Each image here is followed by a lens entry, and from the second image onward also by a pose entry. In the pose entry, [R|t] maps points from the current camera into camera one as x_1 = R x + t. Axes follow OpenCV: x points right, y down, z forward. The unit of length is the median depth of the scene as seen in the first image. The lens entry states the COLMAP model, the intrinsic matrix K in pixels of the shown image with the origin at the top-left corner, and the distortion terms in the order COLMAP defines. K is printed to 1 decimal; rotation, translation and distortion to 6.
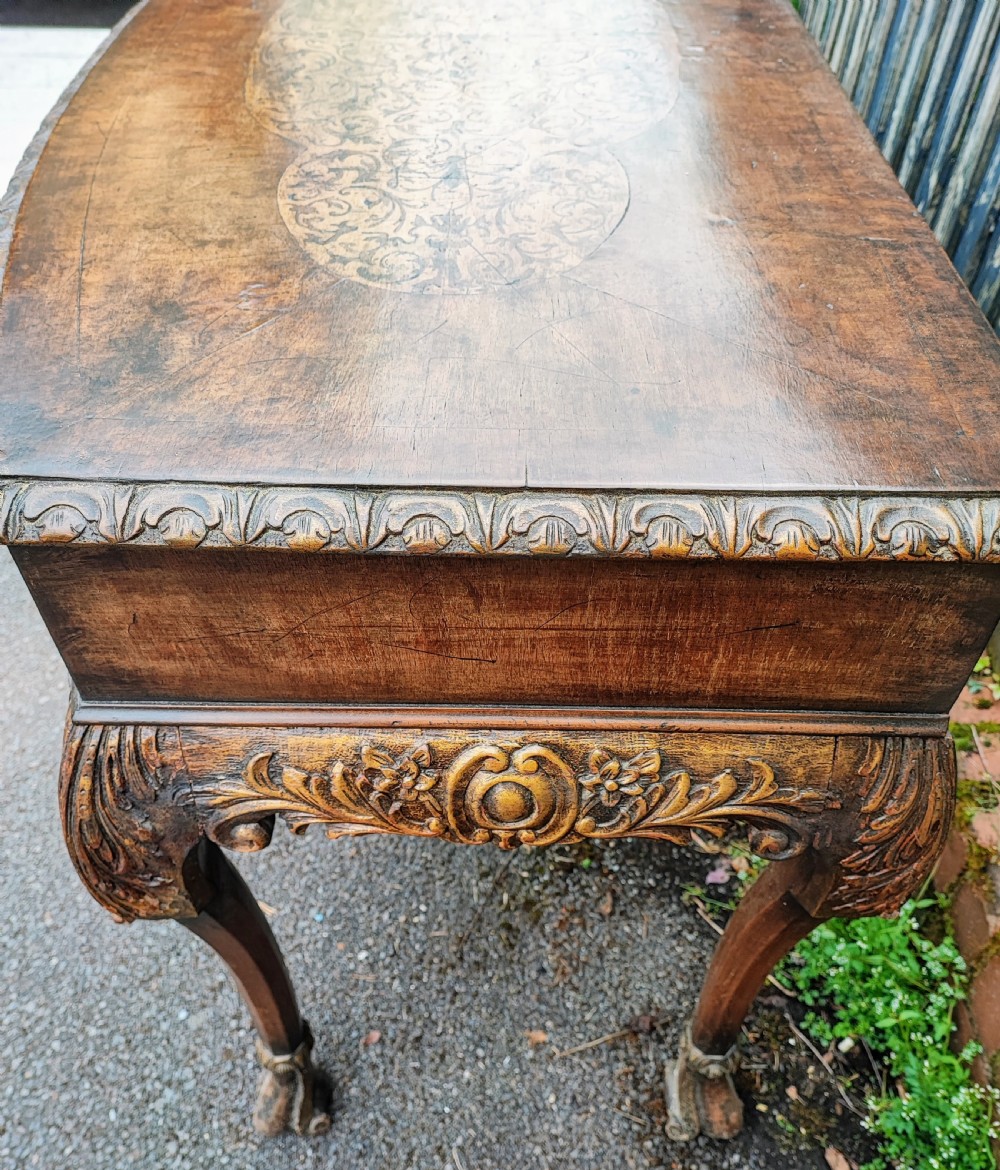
lens RADIAL K [[989.1, 0, 477.9], [0, 989.1, 642.4], [0, 0, 1]] dist [0.025805, 0.036921]
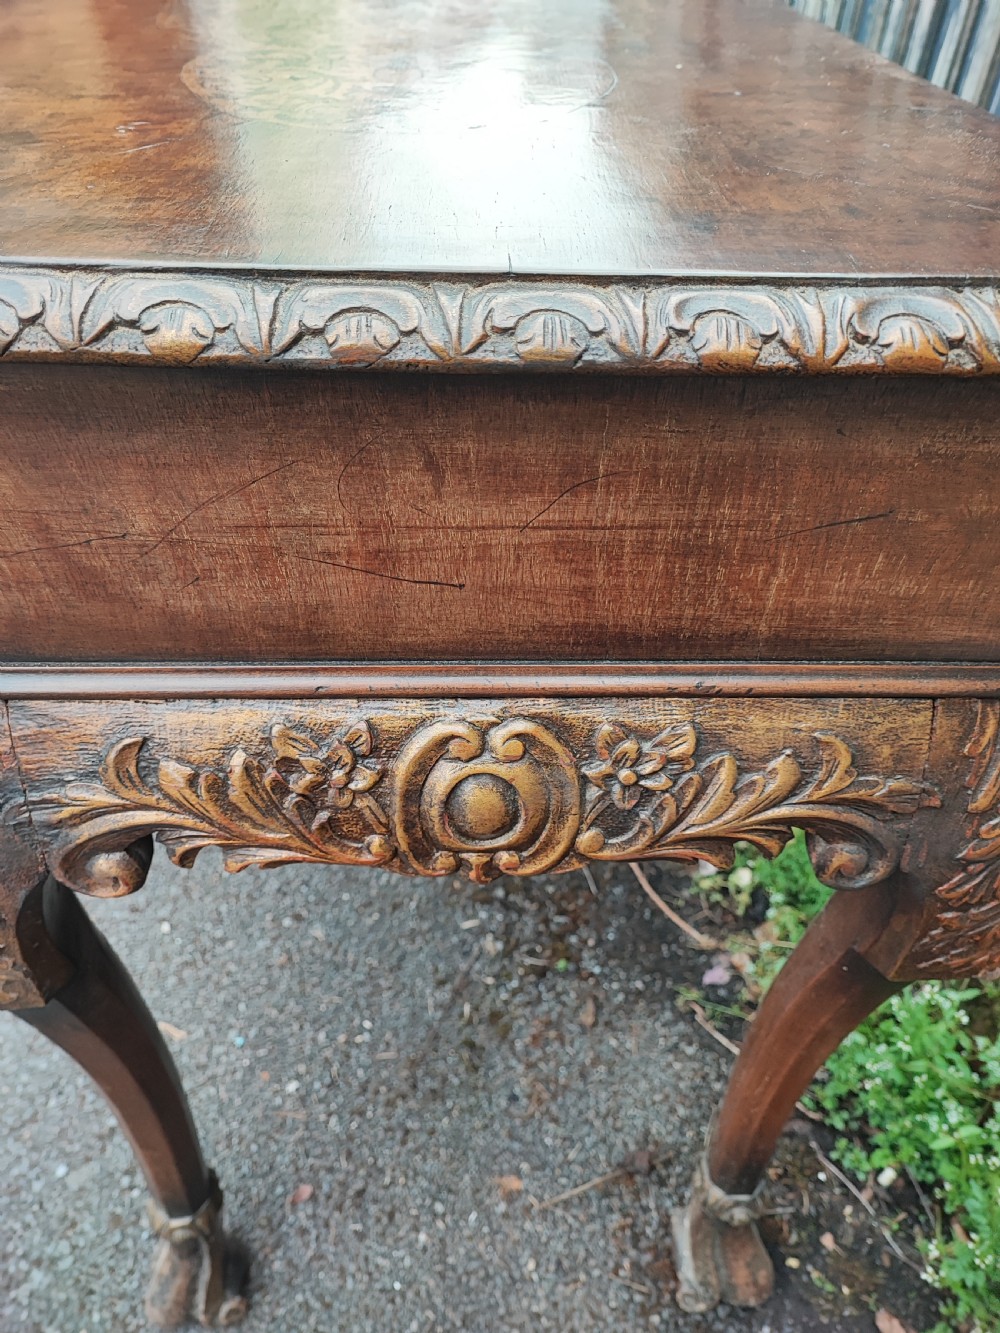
lens RADIAL K [[991.6, 0, 476.6], [0, 991.6, 642.5], [0, 0, 1]] dist [0.031329, -0.033161]
pose [[0.998613, -0.009308, 0.051820, -0.008841], [0.016289, 0.990579, -0.135973, 0.139358], [-0.050066, 0.136629, 0.989356, 0.277836]]
